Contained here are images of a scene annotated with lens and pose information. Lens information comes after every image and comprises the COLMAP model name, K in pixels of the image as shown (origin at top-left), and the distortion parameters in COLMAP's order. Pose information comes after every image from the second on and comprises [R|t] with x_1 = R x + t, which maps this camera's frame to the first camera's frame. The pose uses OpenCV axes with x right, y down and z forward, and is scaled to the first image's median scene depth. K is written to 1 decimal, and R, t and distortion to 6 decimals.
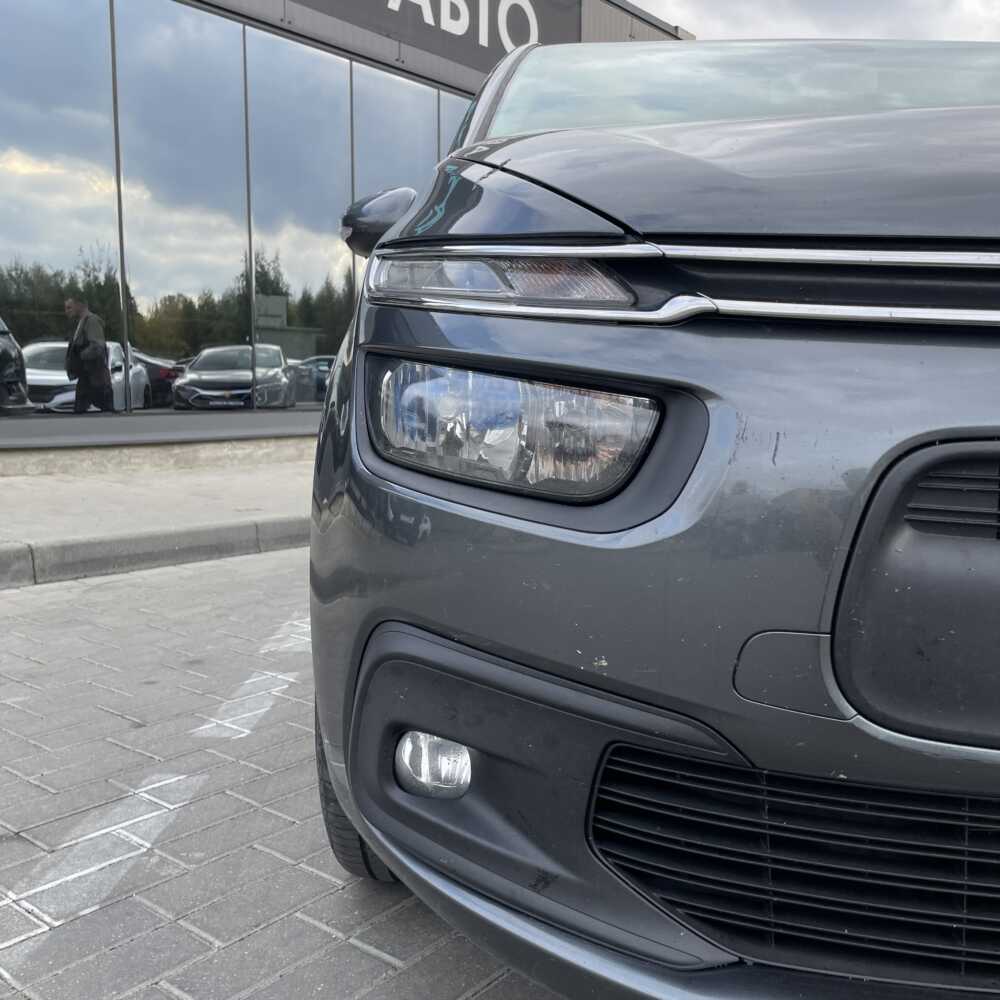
lens RADIAL K [[1006.6, 0, 503.1], [0, 1006.6, 487.6], [0, 0, 1]] dist [0.106001, -0.155744]
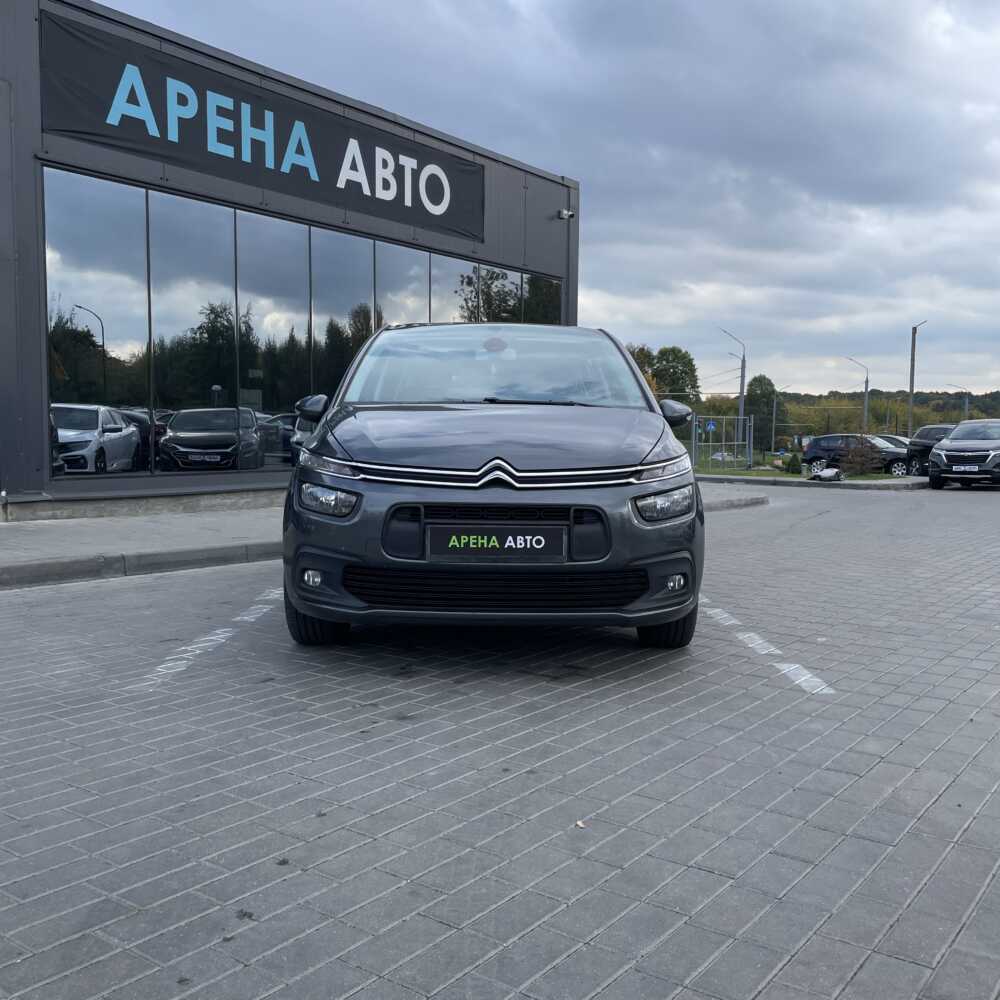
lens RADIAL K [[1053.2, 0, 509.3], [0, 1053.2, 487.9], [0, 0, 1]] dist [0.096667, -0.125884]
pose [[0.999545, 0.000681, 0.030155, 0.102629], [0.000659, 0.999013, -0.044404, 0.014452], [-0.030156, 0.044404, 0.998558, -0.571146]]
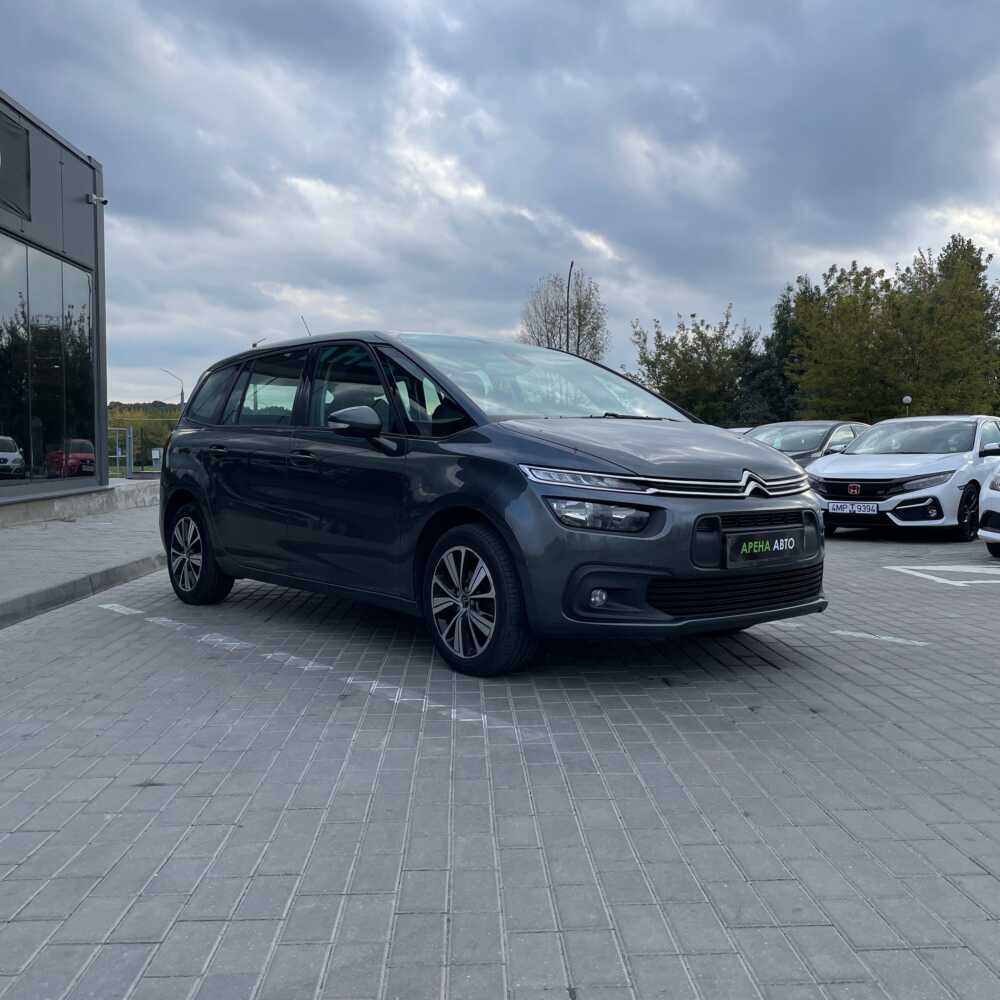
lens RADIAL K [[1053.2, 0, 509.3], [0, 1053.2, 487.9], [0, 0, 1]] dist [0.096667, -0.125884]
pose [[0.735931, -0.031533, 0.676322, -0.526999], [0.068970, 0.997210, -0.028555, -0.013062], [-0.673534, 0.067660, 0.736053, -0.320699]]
